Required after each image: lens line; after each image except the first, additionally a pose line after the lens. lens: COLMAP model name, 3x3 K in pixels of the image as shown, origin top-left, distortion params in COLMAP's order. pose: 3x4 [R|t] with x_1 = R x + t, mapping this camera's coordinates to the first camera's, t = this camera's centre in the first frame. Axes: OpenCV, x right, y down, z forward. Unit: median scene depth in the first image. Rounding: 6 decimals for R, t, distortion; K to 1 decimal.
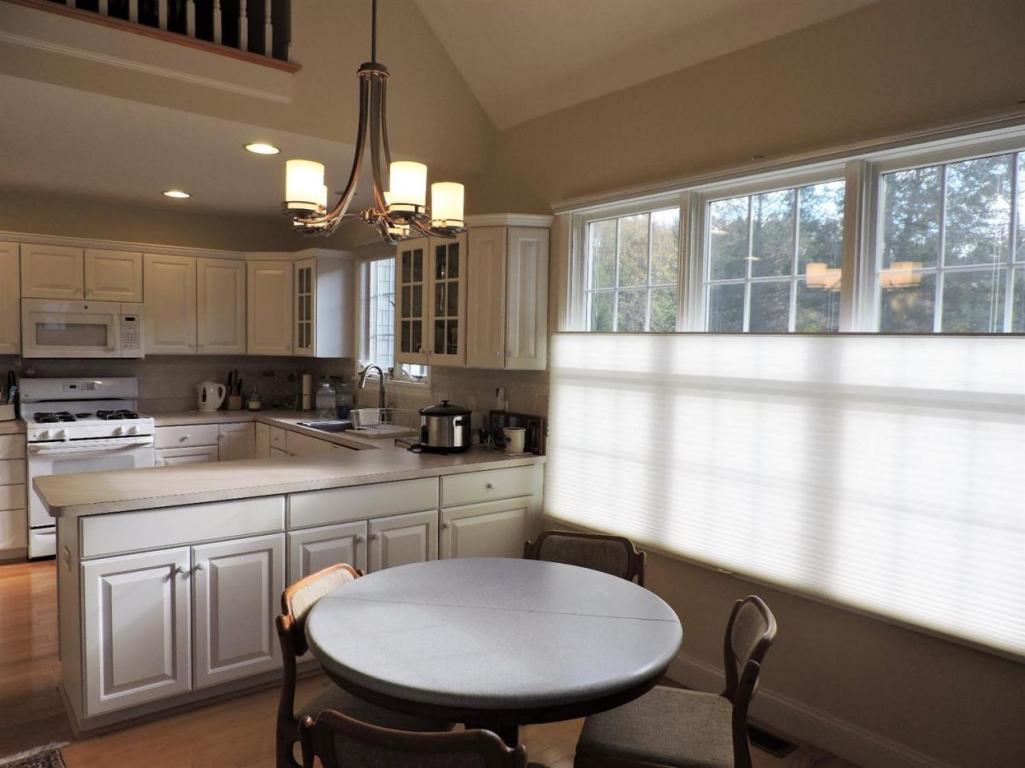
lens RADIAL K [[724.8, 0, 512.5], [0, 724.8, 384.0], [0, 0, 1]] dist [-0.010323, -0.010319]
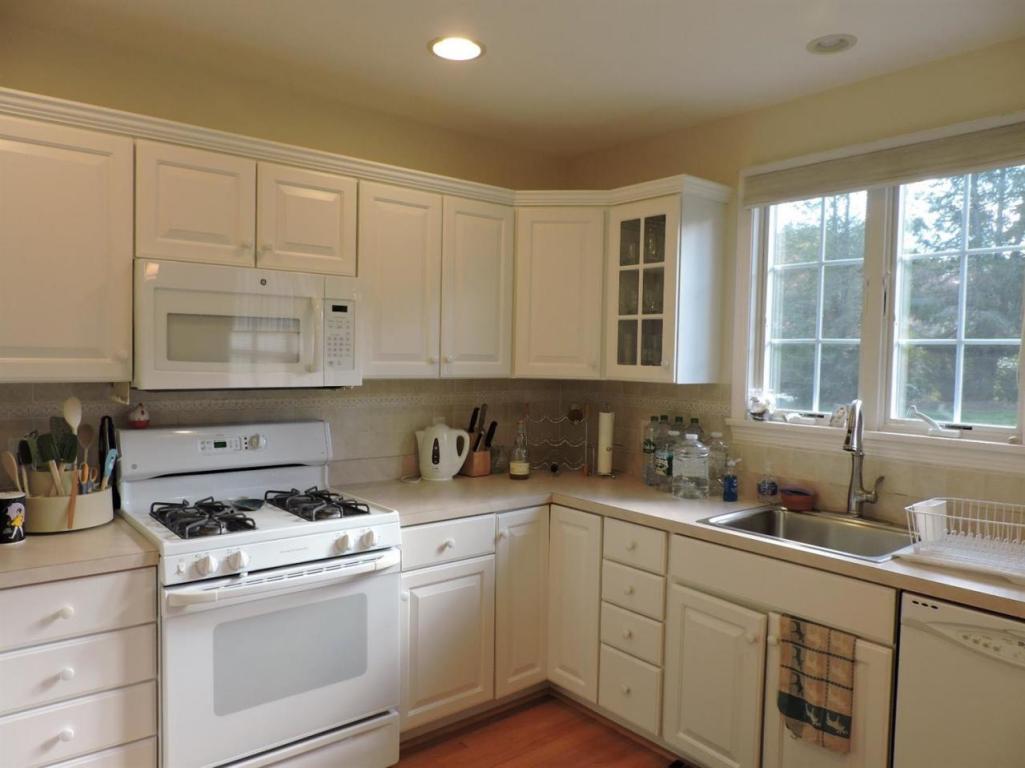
lens RADIAL K [[724.8, 0, 512.5], [0, 724.8, 384.0], [0, 0, 1]] dist [-0.010323, -0.010319]
pose [[0.999715, -0.001971, 0.023804, -0.398160], [0.002366, 0.999860, -0.016572, -0.027644], [-0.023768, 0.016624, 0.999579, 0.470092]]
